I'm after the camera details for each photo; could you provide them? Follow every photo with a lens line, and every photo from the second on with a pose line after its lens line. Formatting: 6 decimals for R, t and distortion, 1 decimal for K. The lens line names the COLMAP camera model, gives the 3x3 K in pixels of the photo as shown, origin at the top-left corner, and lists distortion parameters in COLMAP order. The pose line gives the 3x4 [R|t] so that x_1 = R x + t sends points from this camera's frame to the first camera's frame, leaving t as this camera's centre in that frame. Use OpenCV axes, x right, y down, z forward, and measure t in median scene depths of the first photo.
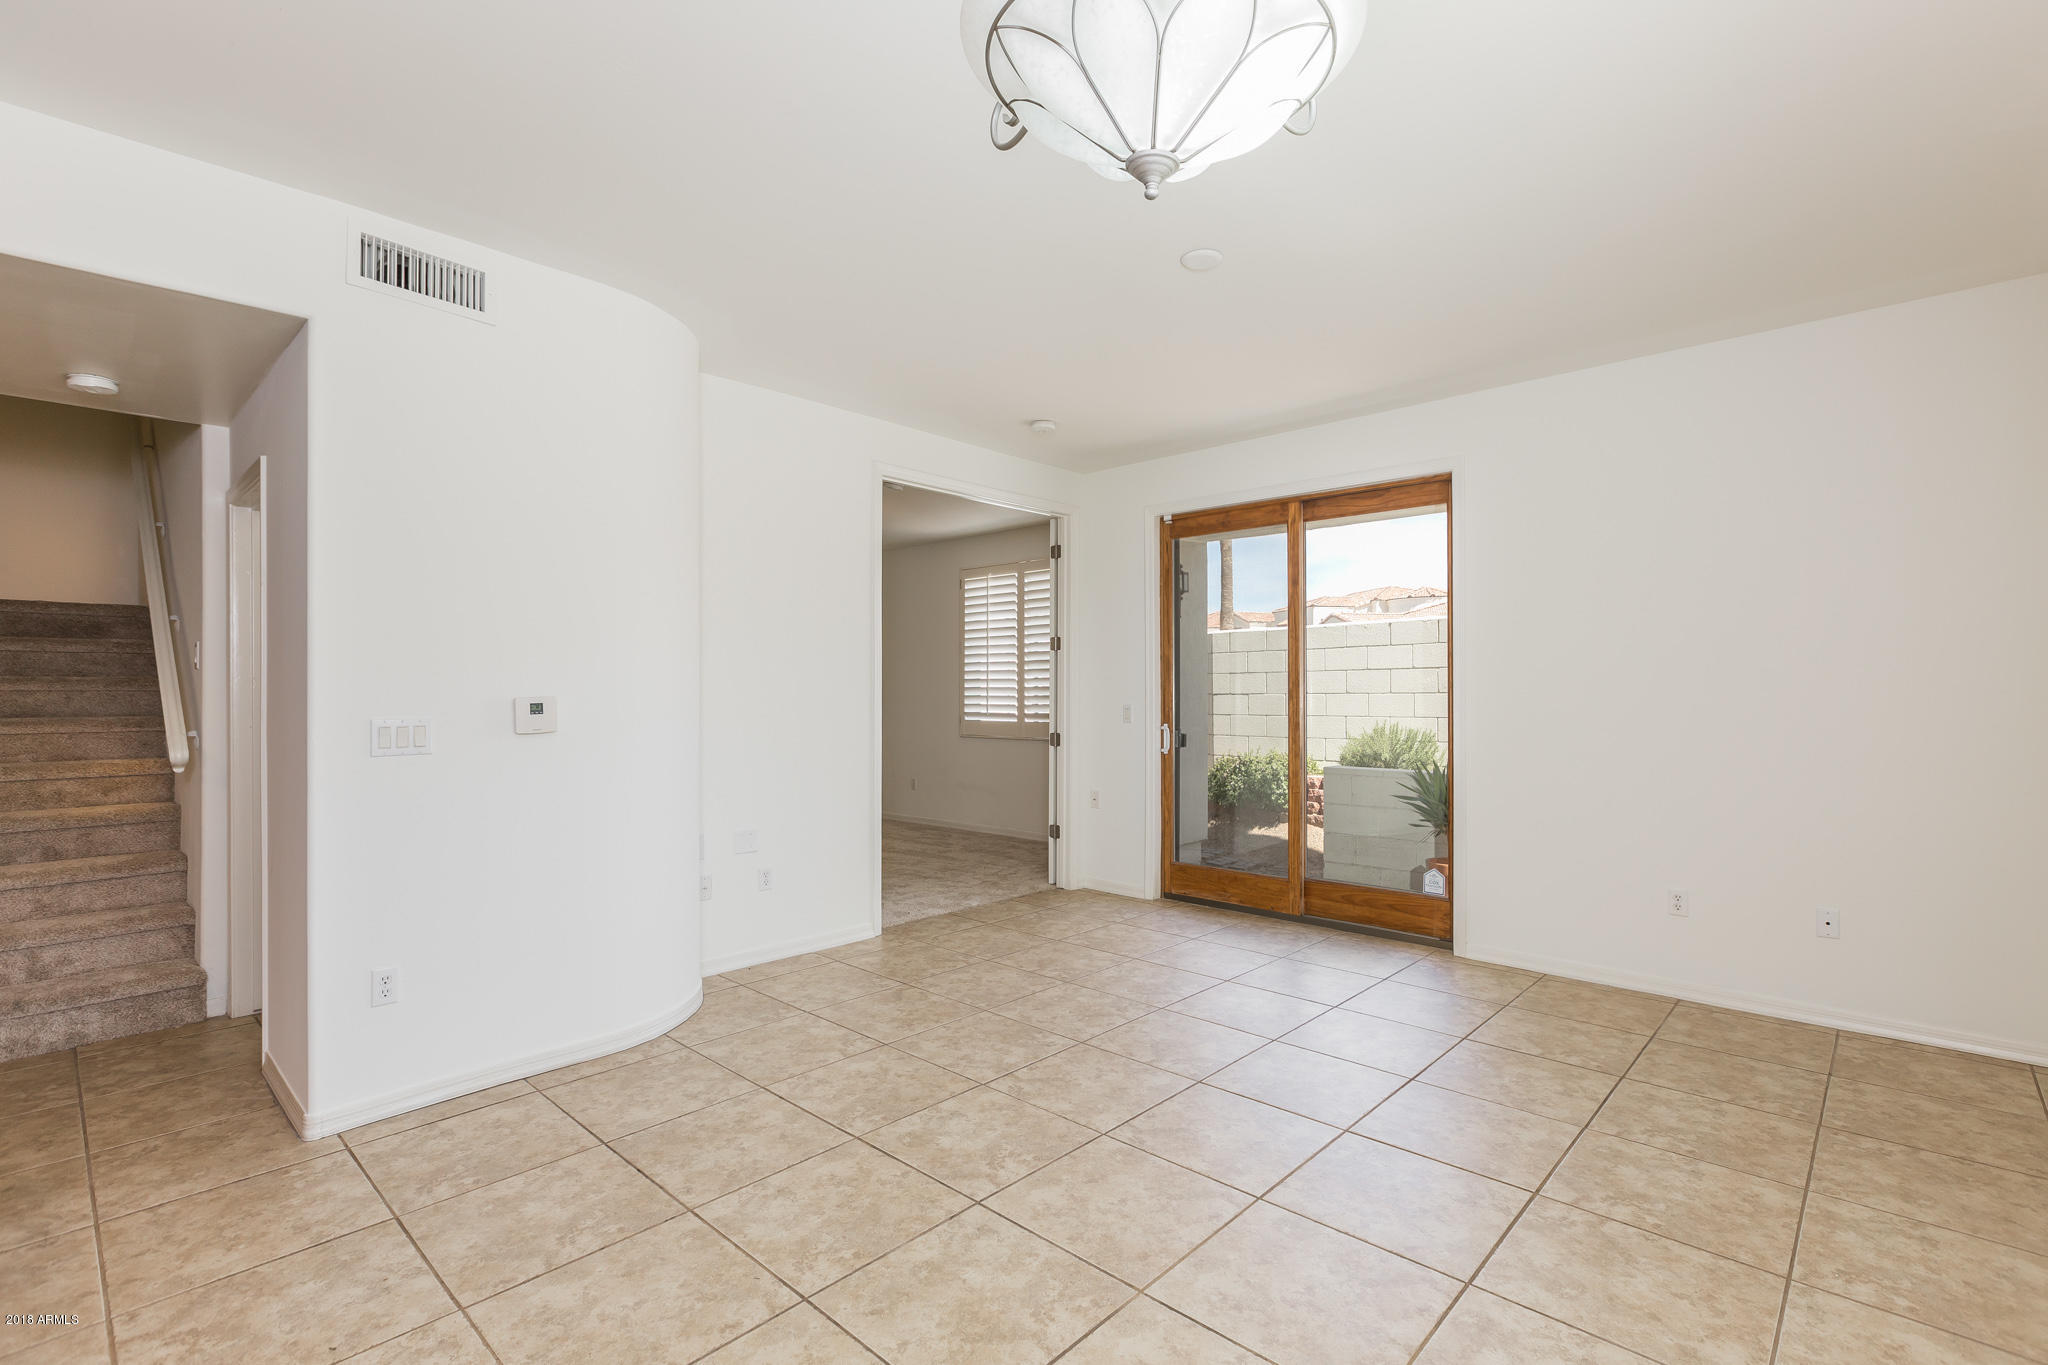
lens RADIAL K [[931.1, 0, 1027.9], [0, 931.1, 700.9], [0, 0, 1]] dist [0.000536, 0.000926]
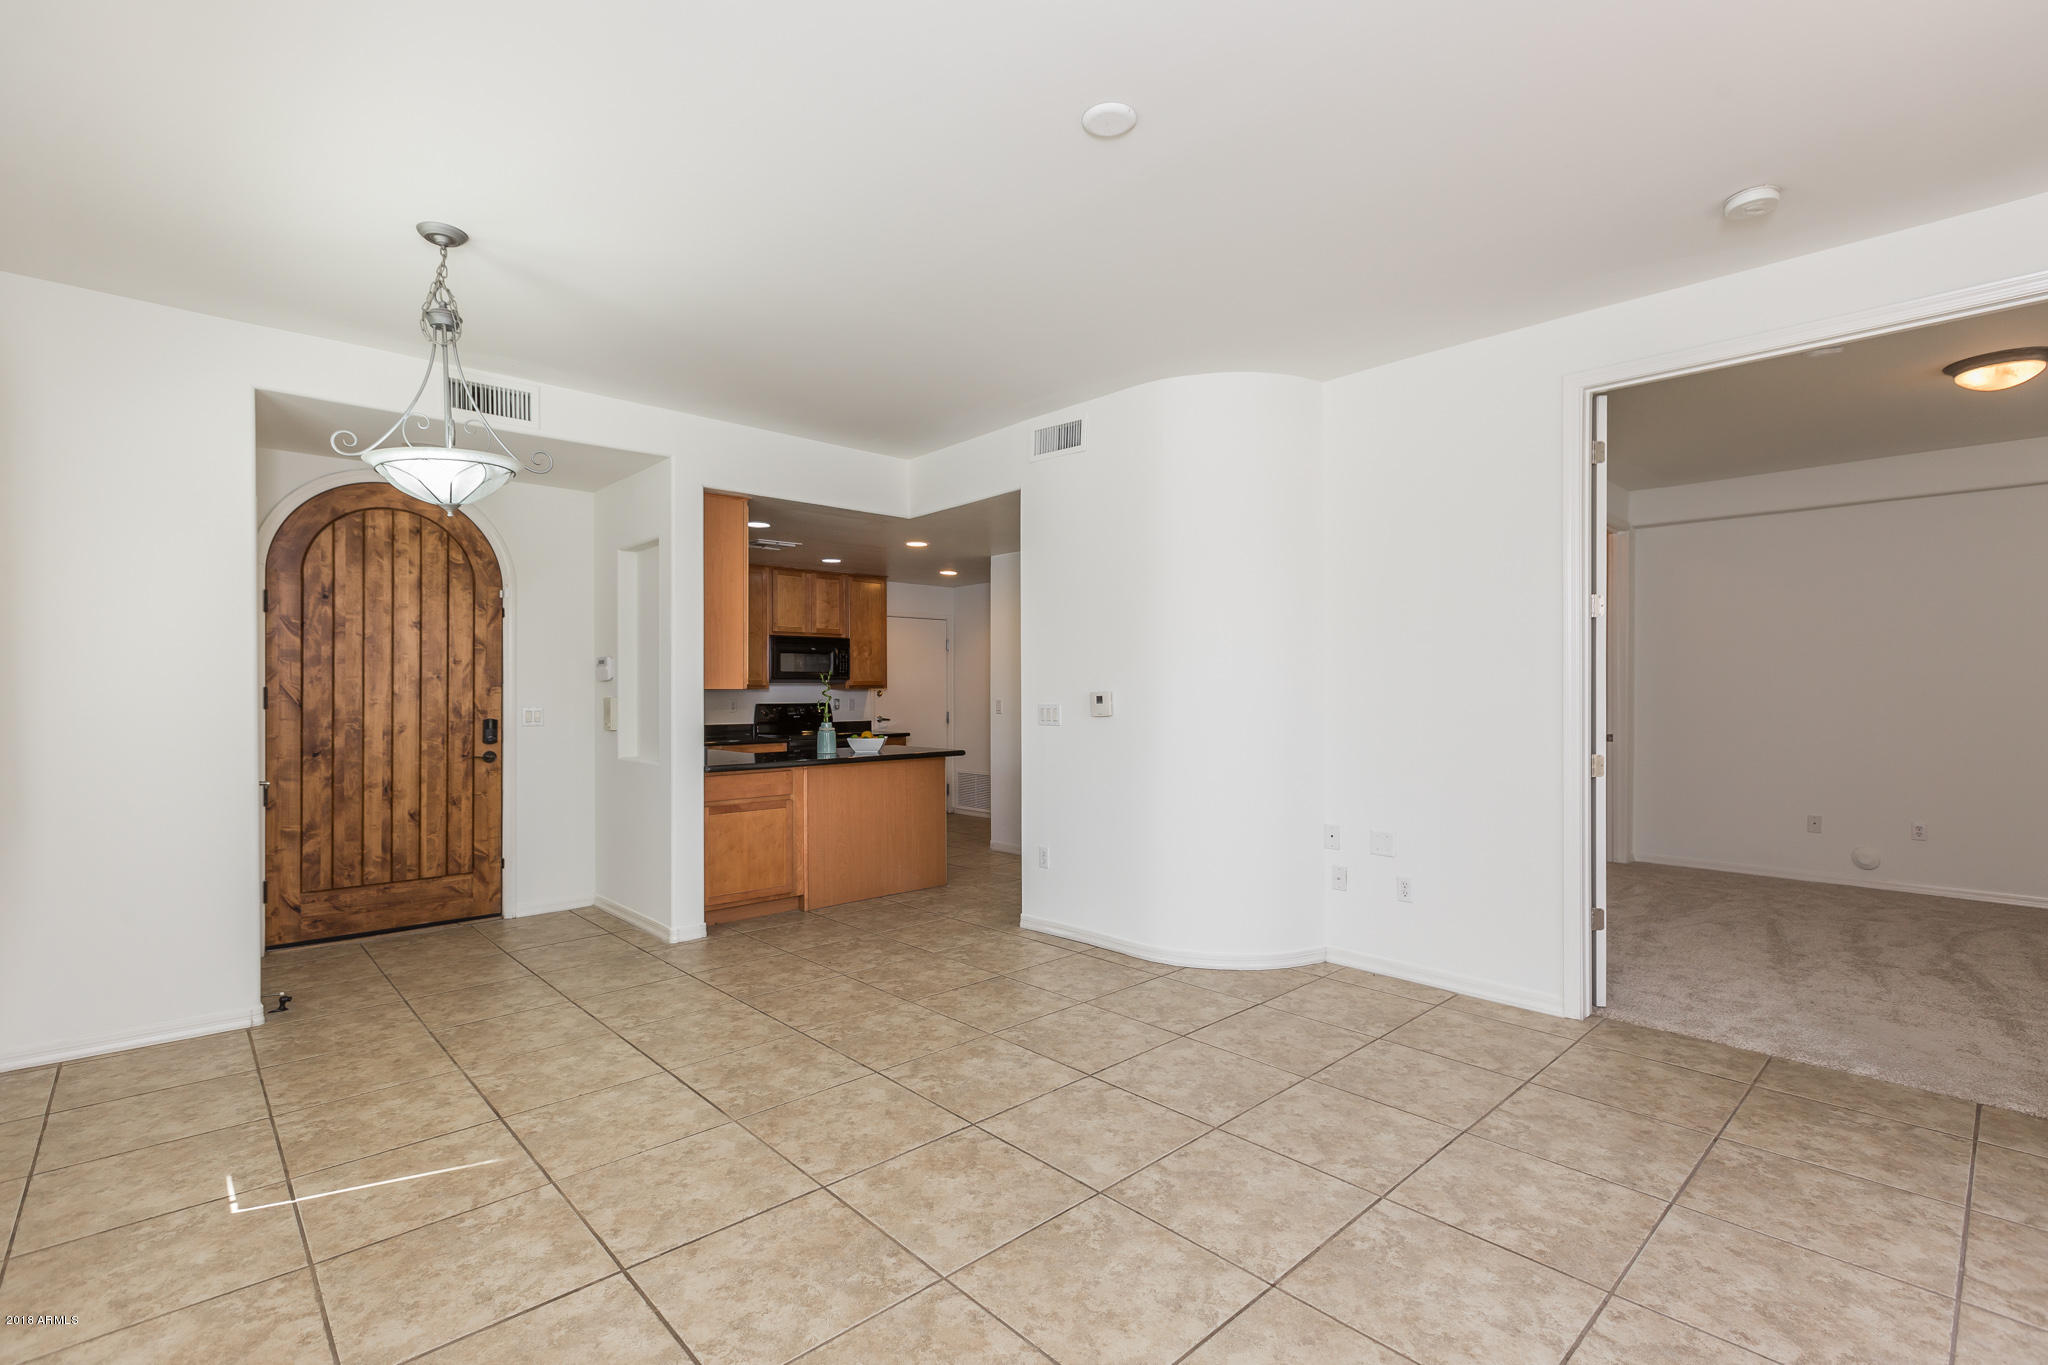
lens RADIAL K [[931.1, 0, 1029.2], [0, 931.1, 692.8], [0, 0, 1]] dist [0.000536, 0.000926]
pose [[-0.061557, 0.007048, -0.998079, 0.944204], [-0.007255, 0.999945, 0.007509, -0.012353], [0.998077, 0.007703, -0.061502, 0.970331]]
